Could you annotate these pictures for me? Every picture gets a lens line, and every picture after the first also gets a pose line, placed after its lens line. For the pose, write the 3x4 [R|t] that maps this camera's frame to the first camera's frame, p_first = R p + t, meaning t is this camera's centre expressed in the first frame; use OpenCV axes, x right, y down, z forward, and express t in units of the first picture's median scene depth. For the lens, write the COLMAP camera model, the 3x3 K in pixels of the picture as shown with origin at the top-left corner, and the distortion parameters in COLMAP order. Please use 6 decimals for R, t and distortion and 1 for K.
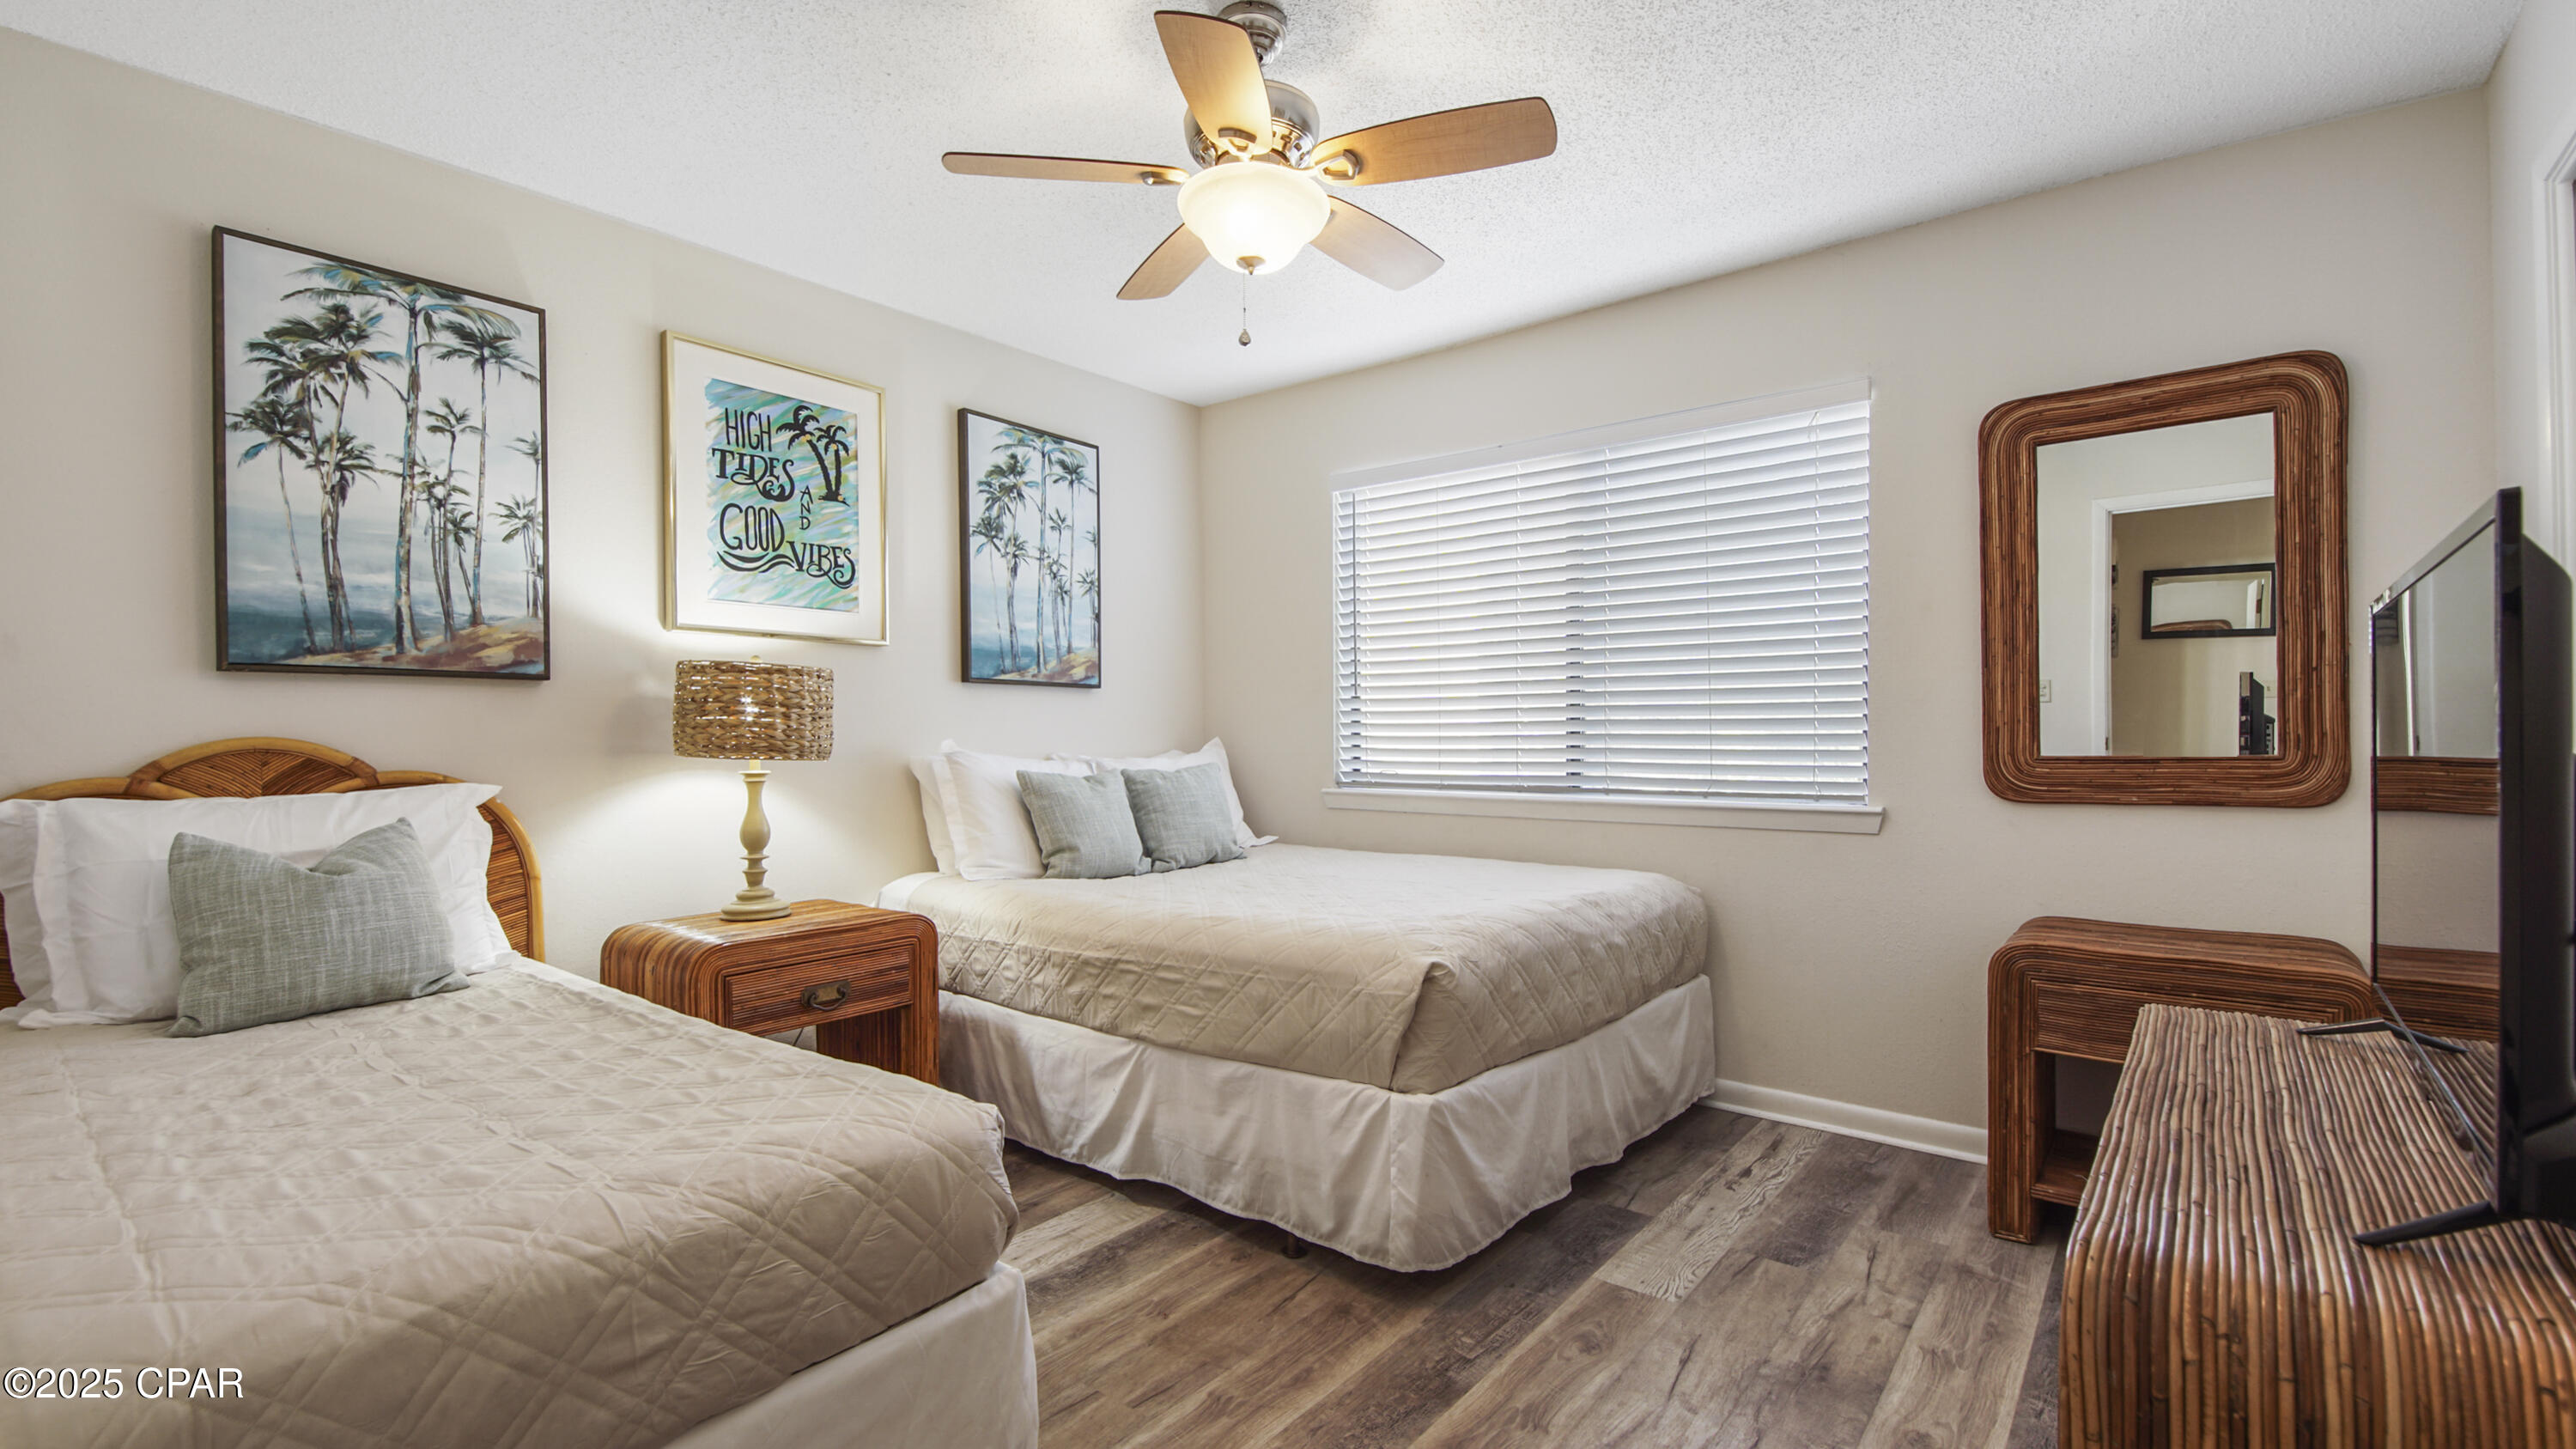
lens RADIAL K [[1187.5, 0, 1288.0], [0, 1187.5, 724.5], [0, 0, 1]] dist [0.039868, -0.051695]
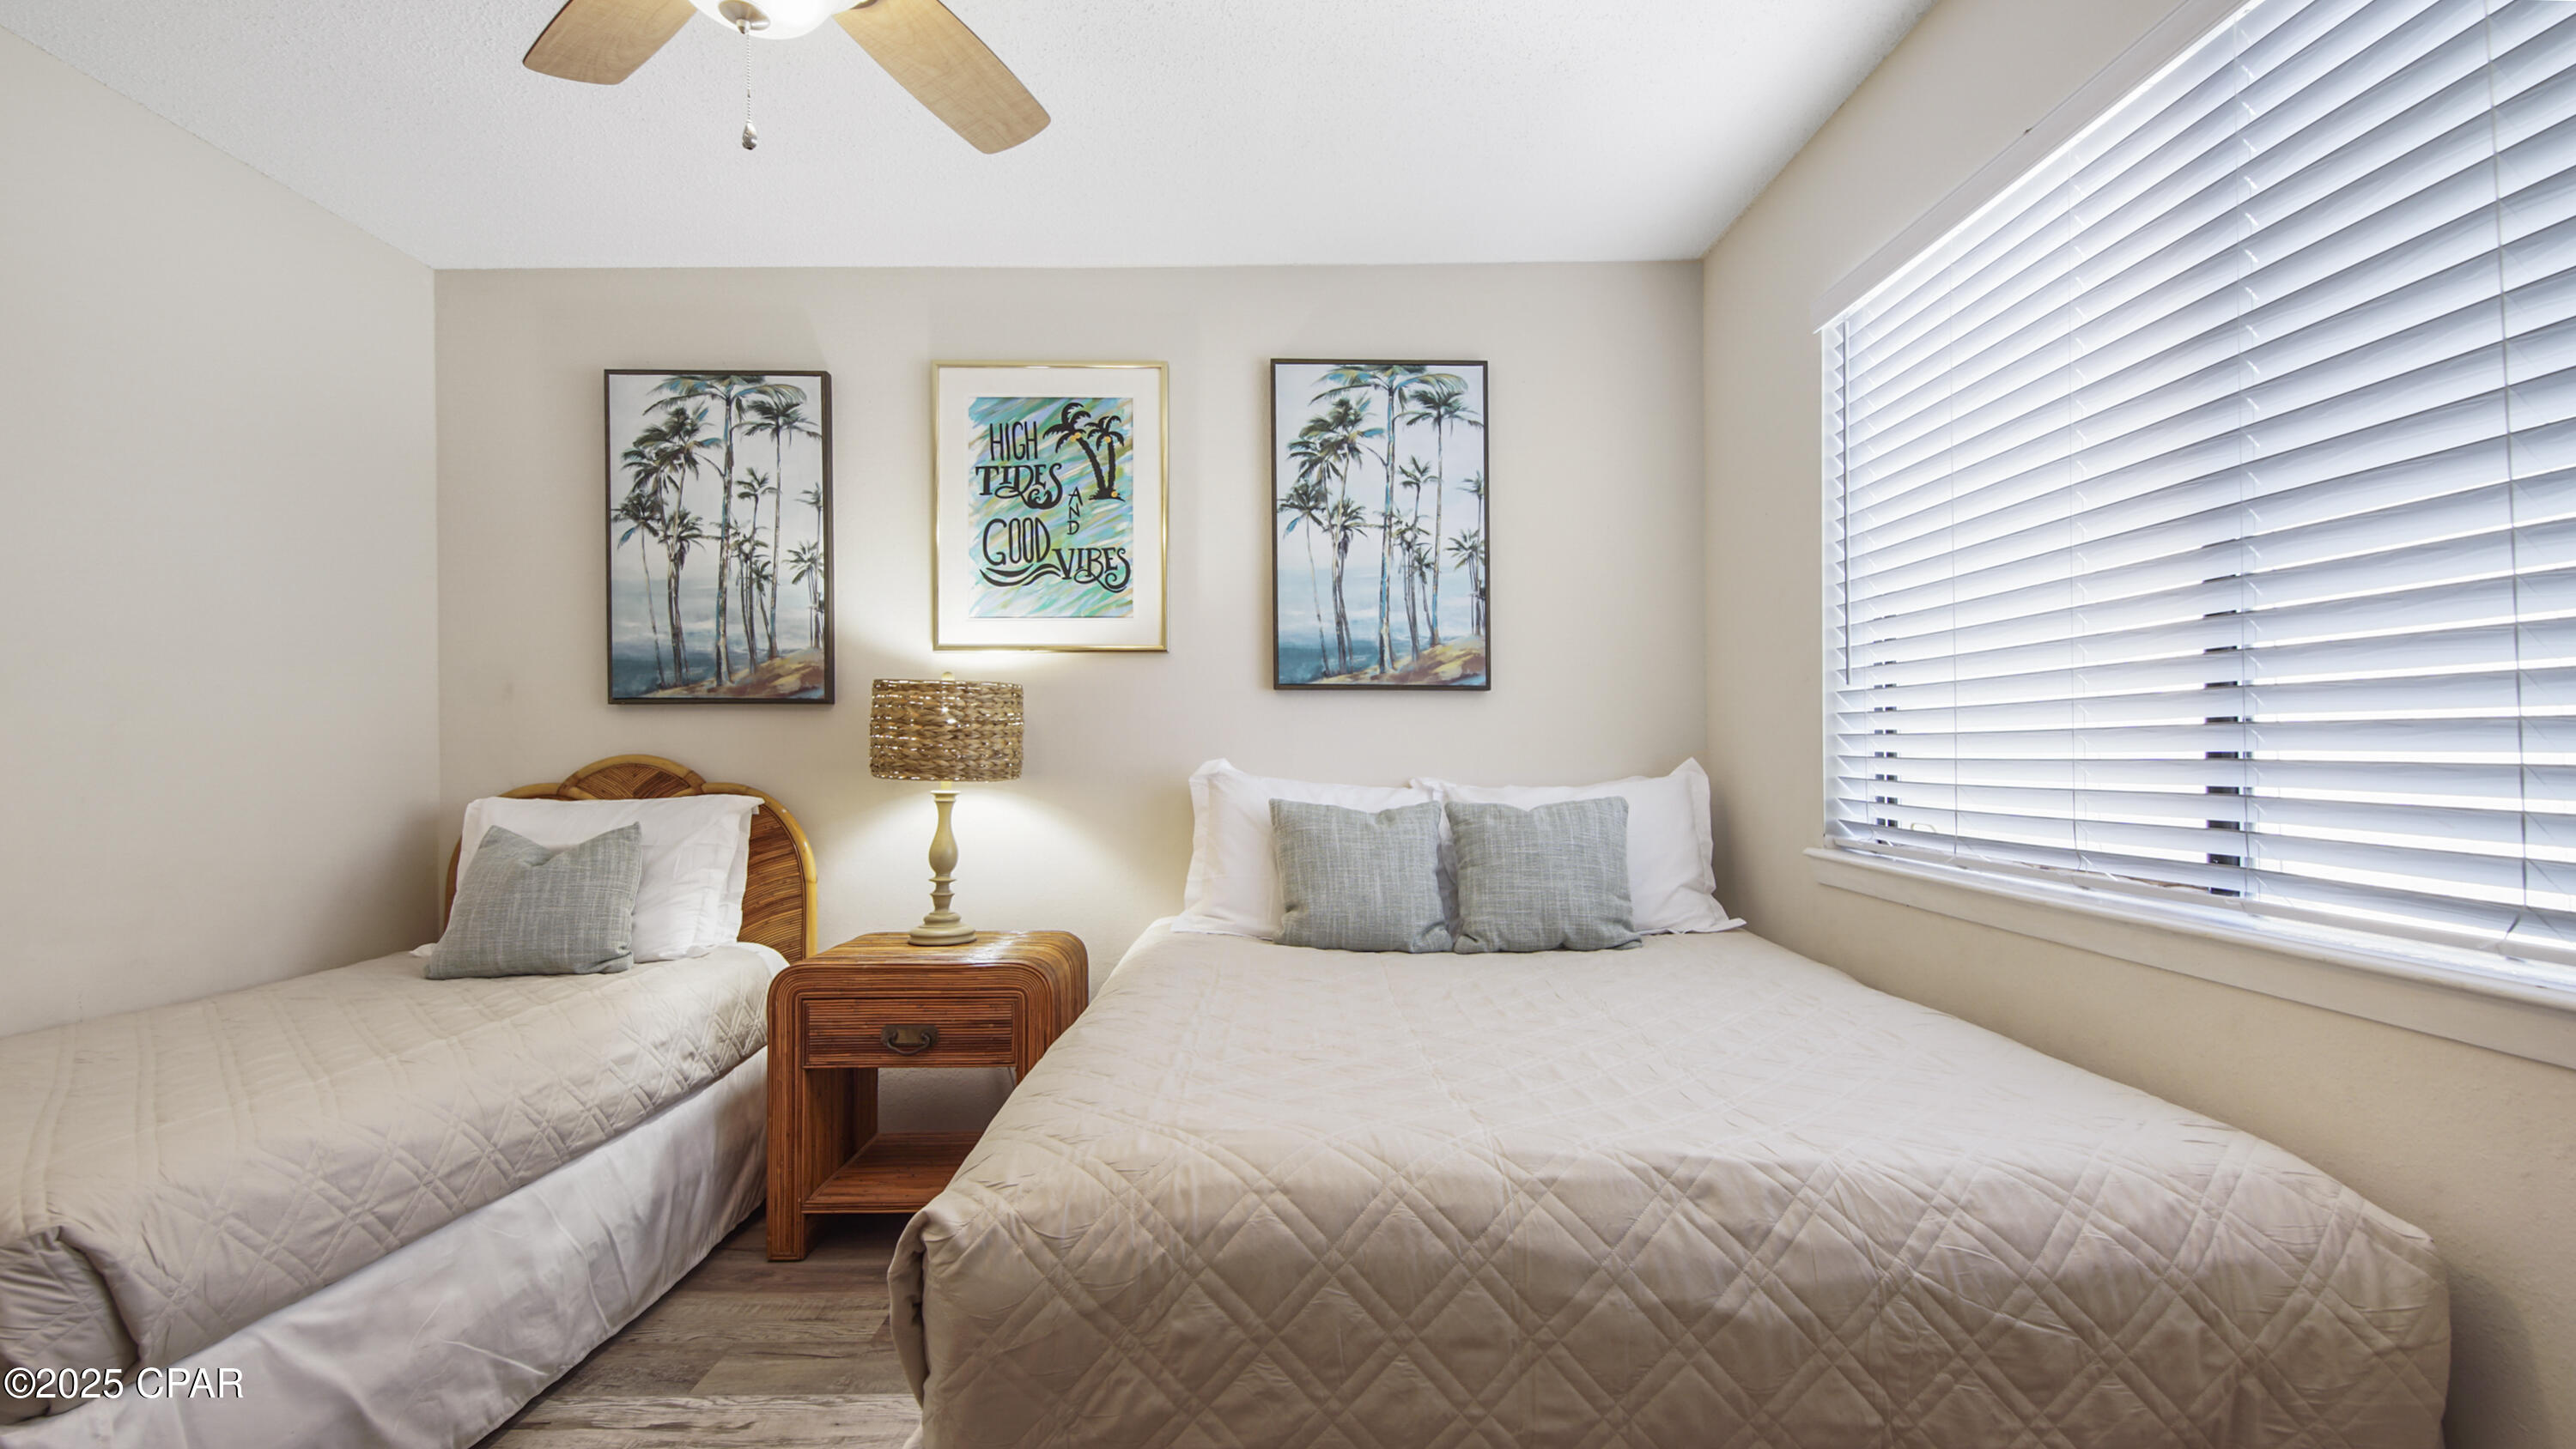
lens RADIAL K [[1187.2, 0, 1288.0], [0, 1187.2, 724.5], [0, 0, 1]] dist [0.039868, -0.051695]
pose [[0.597075, -0.011349, -0.802105, 0.530812], [0.006865, 0.999936, -0.009037, -0.004677], [0.802156, -0.000111, 0.597114, 0.687283]]
